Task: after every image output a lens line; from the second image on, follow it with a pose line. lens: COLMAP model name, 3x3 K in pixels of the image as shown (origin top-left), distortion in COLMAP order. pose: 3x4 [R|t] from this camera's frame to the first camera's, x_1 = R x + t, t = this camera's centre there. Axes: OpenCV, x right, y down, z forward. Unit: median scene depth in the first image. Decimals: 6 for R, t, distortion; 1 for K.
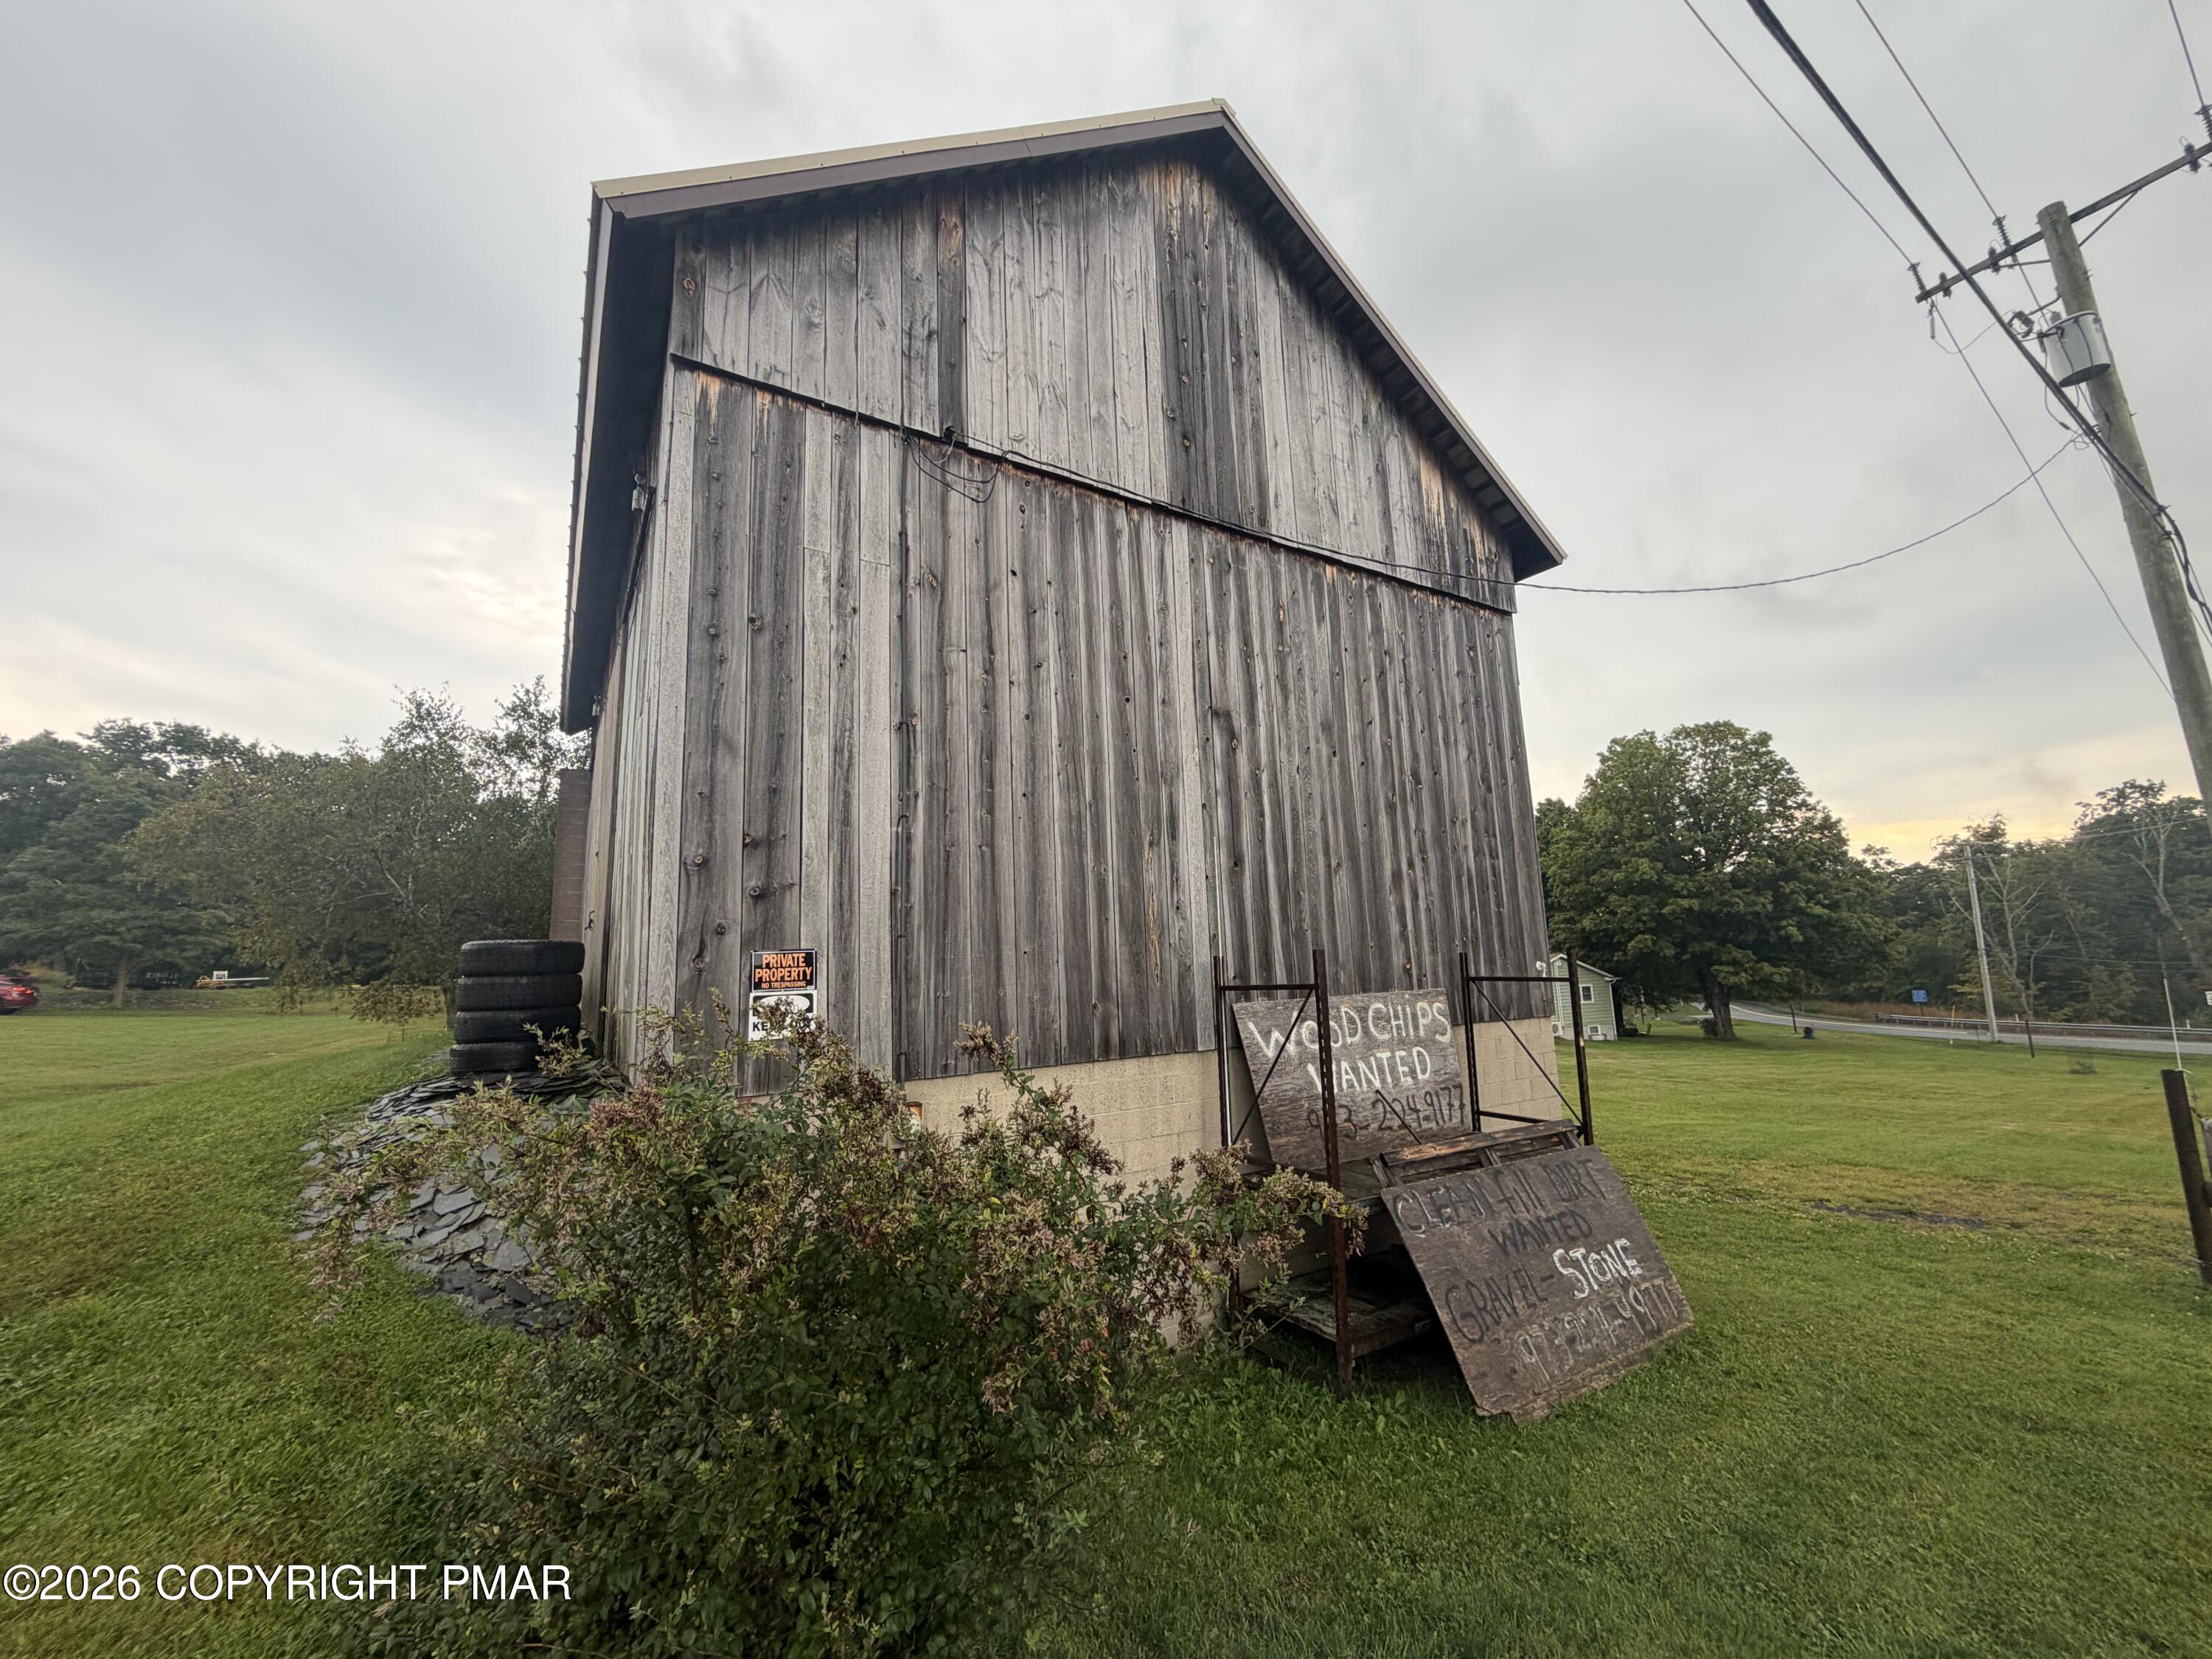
lens RADIAL K [[883.3, 0, 1103.7], [0, 883.3, 828.0], [0, 0, 1]] dist [-0.000398, -0.000024]
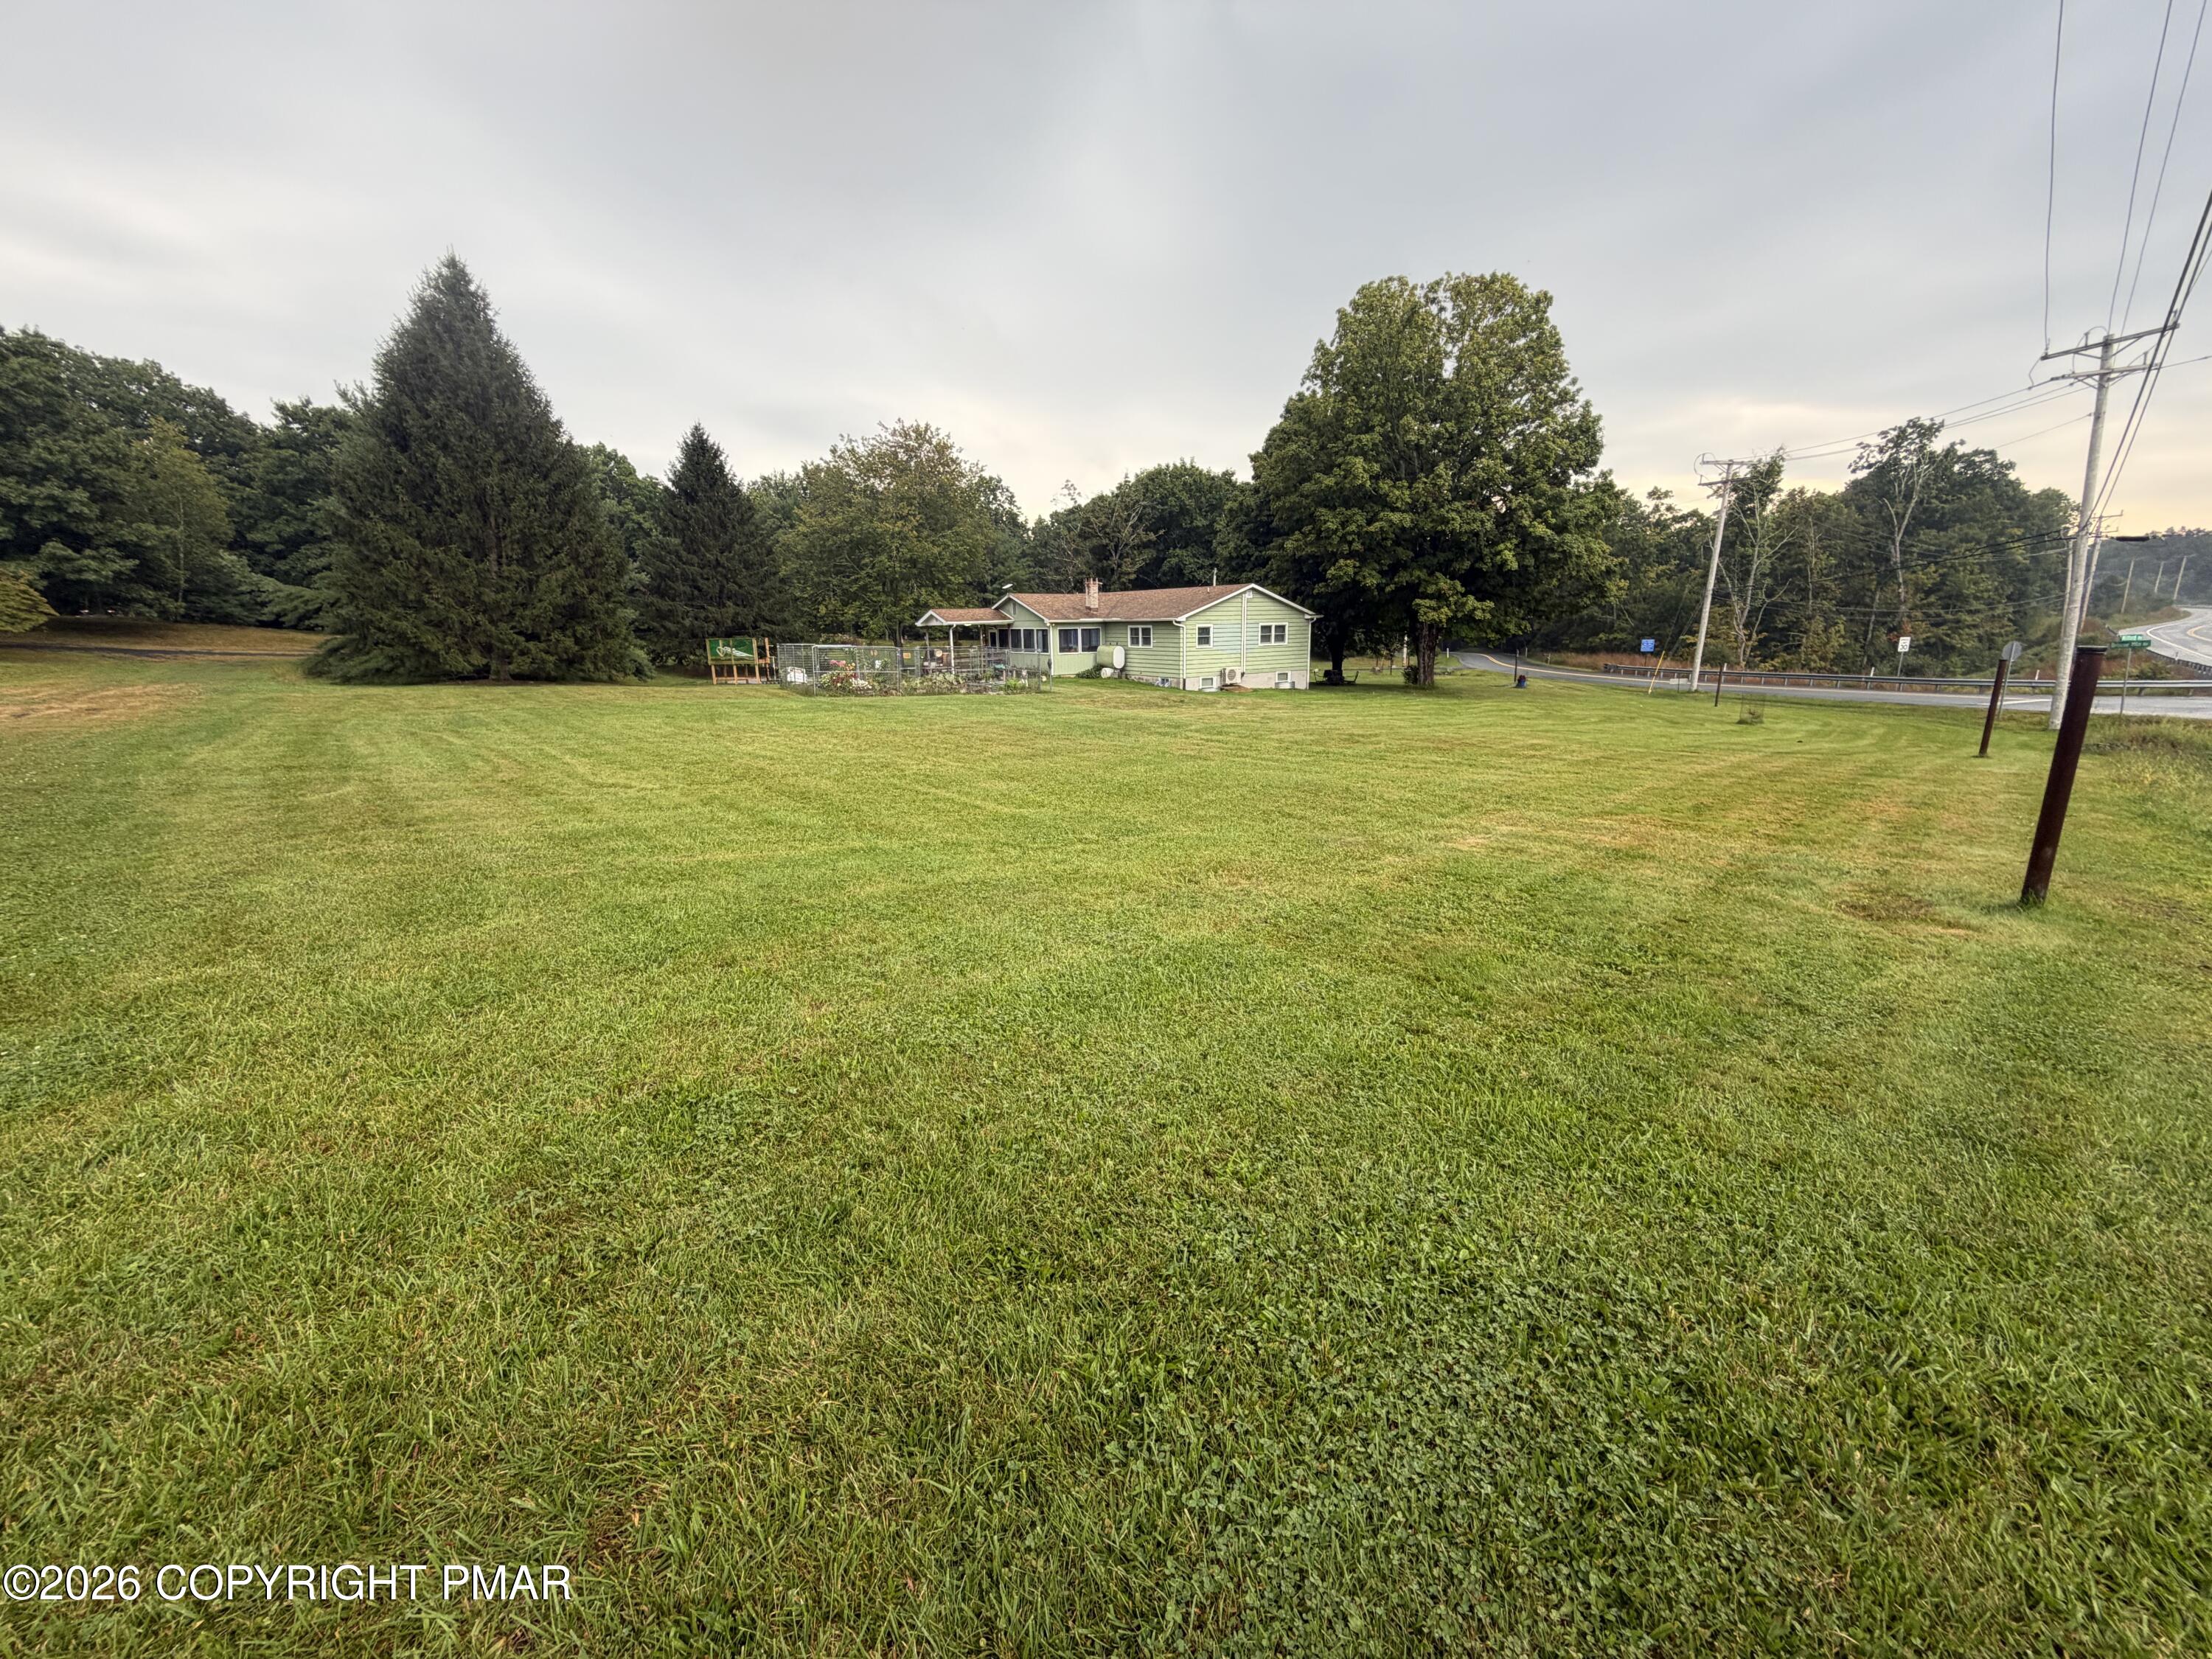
lens RADIAL K [[883.3, 0, 1105.4], [0, 883.3, 829.0], [0, 0, 1]] dist [-0.000398, -0.000024]
pose [[0.986041, -0.025370, 0.164560, 0.244325], [-0.038509, 0.926780, 0.373626, 0.053638], [-0.161989, -0.374748, 0.912866, 0.195830]]
